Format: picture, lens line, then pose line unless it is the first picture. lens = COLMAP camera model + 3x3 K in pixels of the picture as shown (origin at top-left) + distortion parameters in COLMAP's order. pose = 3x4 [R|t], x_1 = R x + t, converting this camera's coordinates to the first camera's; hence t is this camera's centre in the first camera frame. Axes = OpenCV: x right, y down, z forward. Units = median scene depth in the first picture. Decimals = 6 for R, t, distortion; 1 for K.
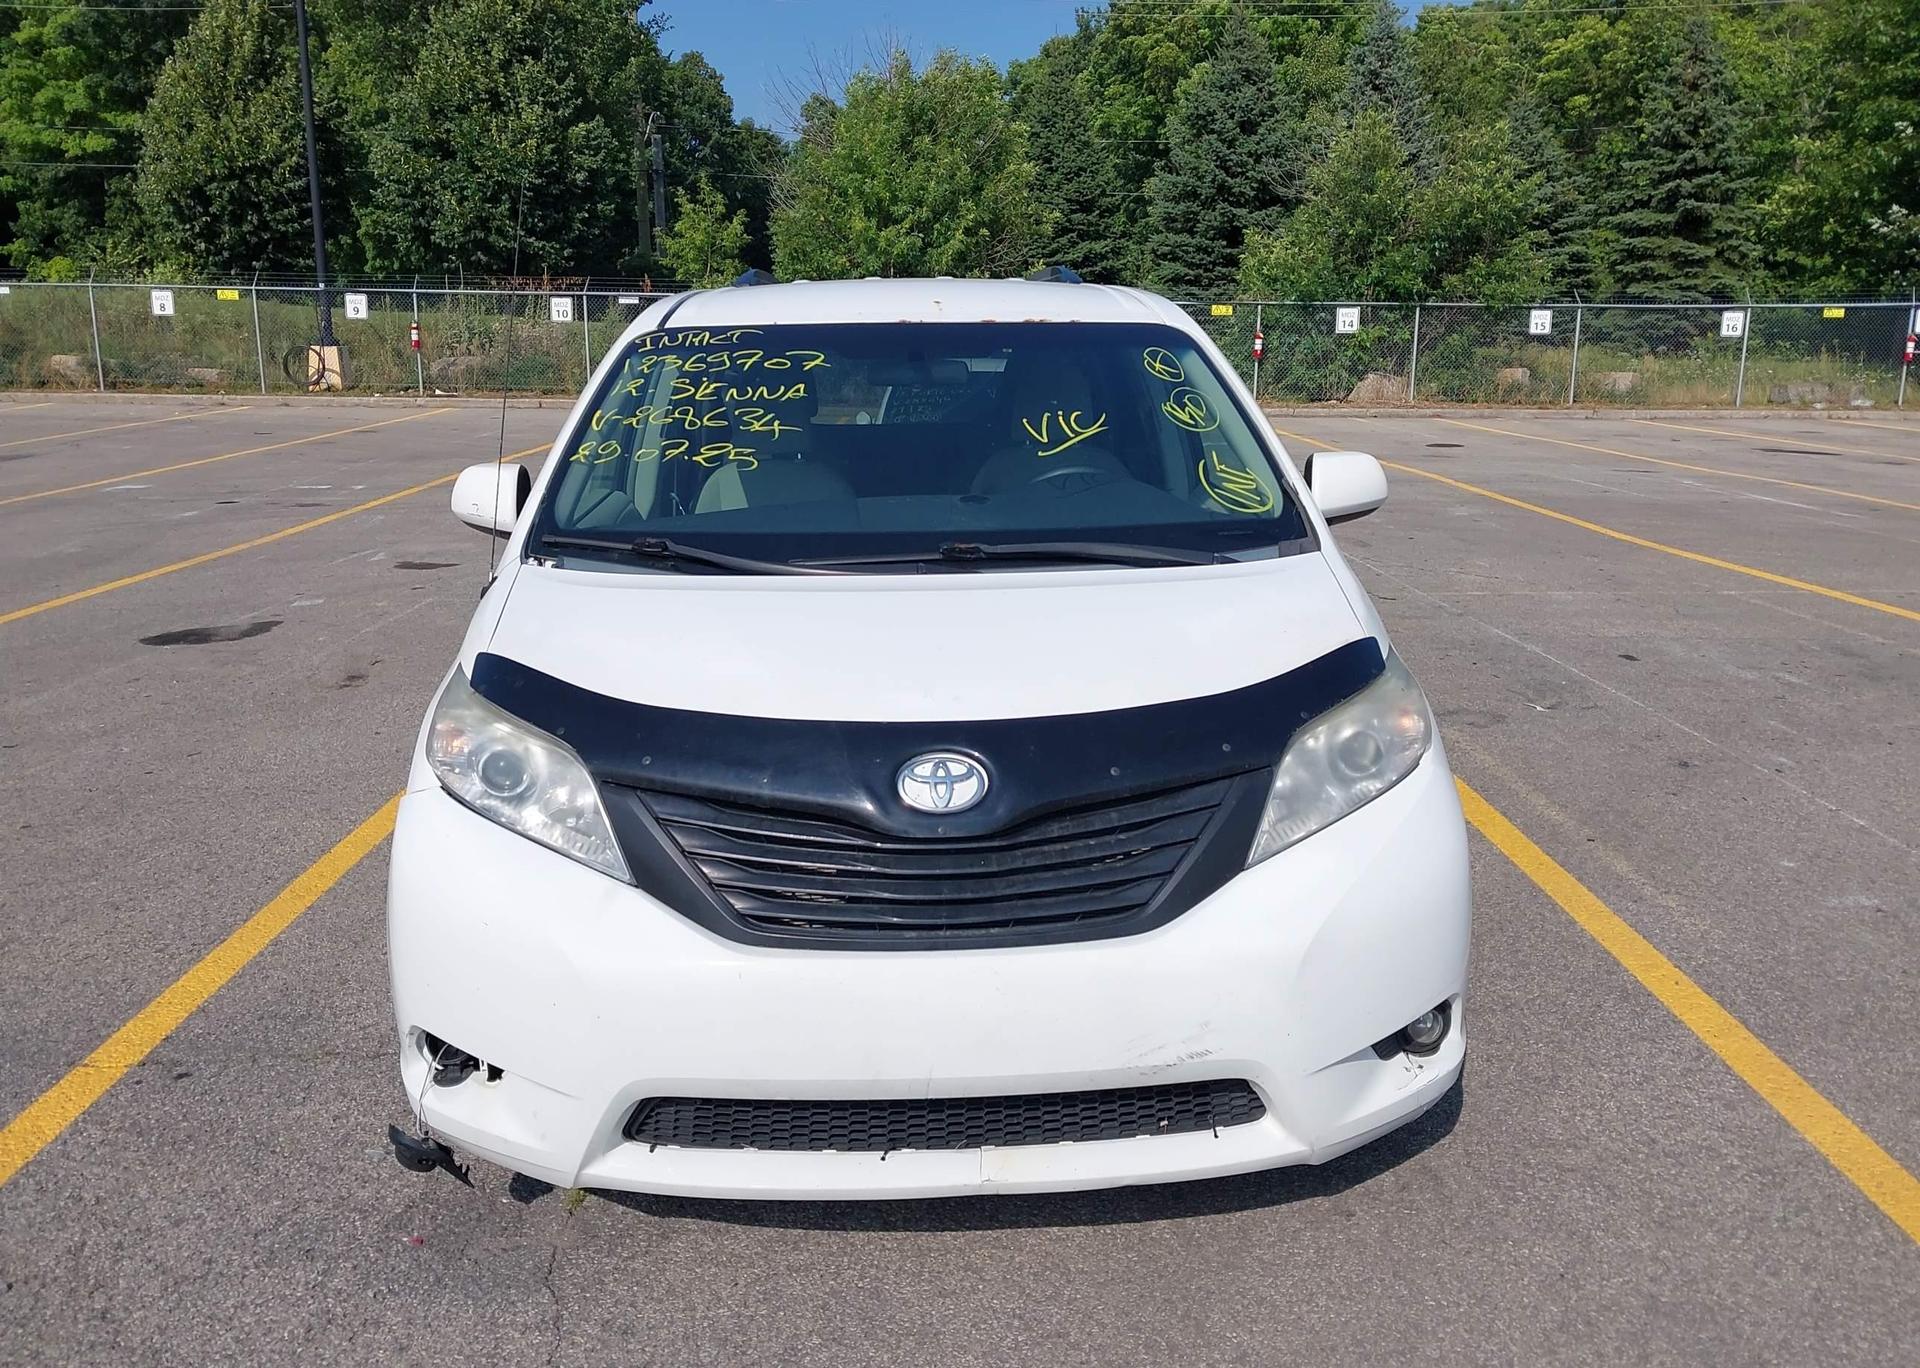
lens RADIAL K [[1522.9, 0, 955.7], [0, 1522.9, 679.1], [0, 0, 1]] dist [0.011372, -0.010745]
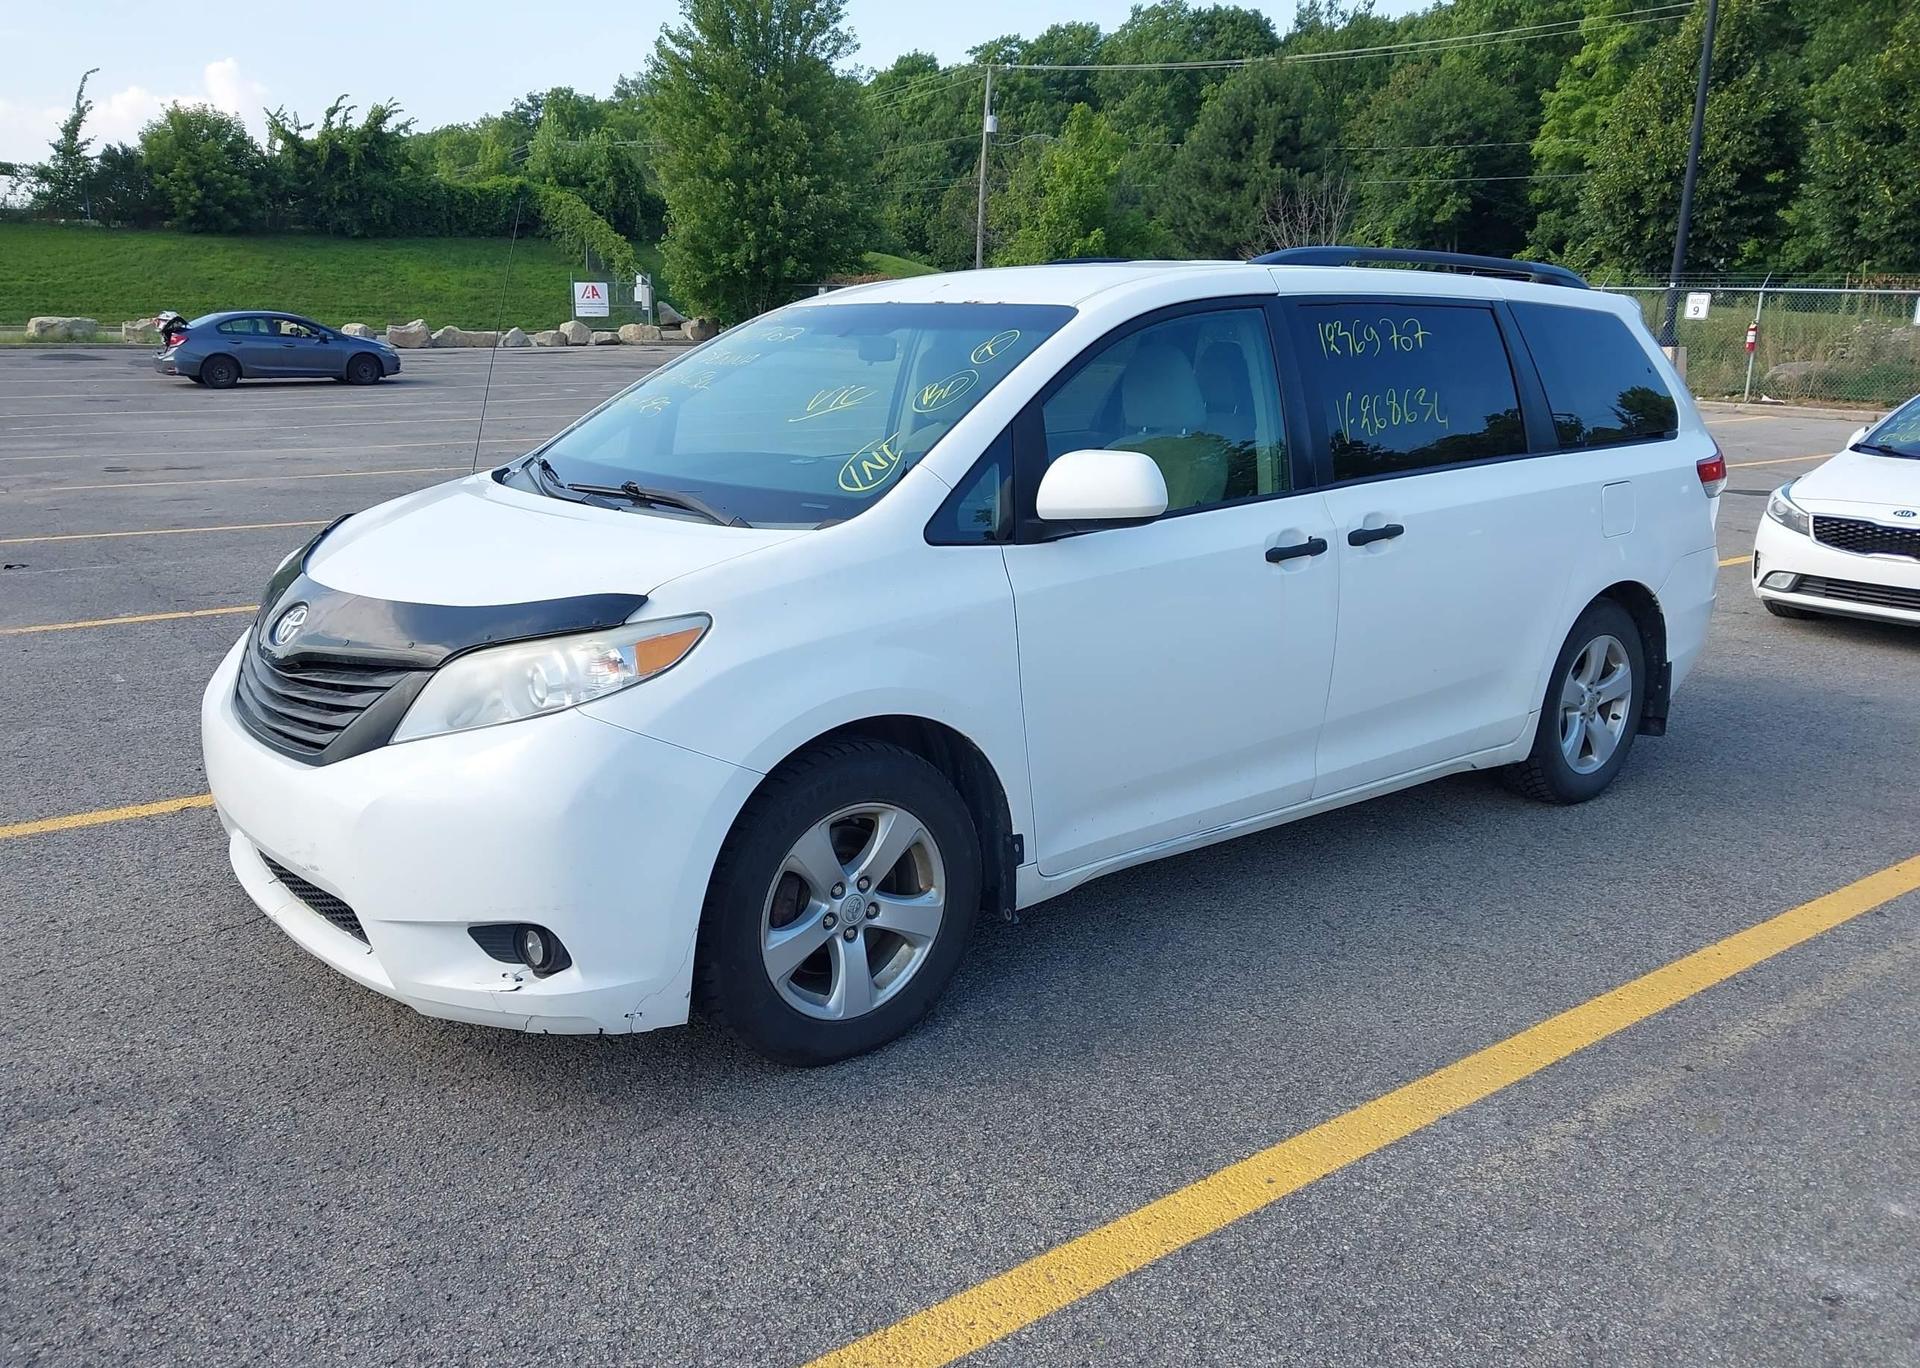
lens RADIAL K [[1523.8, 0, 957.6], [0, 1523.8, 674.7], [0, 0, 1]] dist [-0.004101, -0.005032]
pose [[0.595842, 0.191494, -0.779937, 0.125703], [-0.194302, 0.976678, 0.091359, -0.011378], [0.779242, 0.097108, 0.619154, 0.053373]]
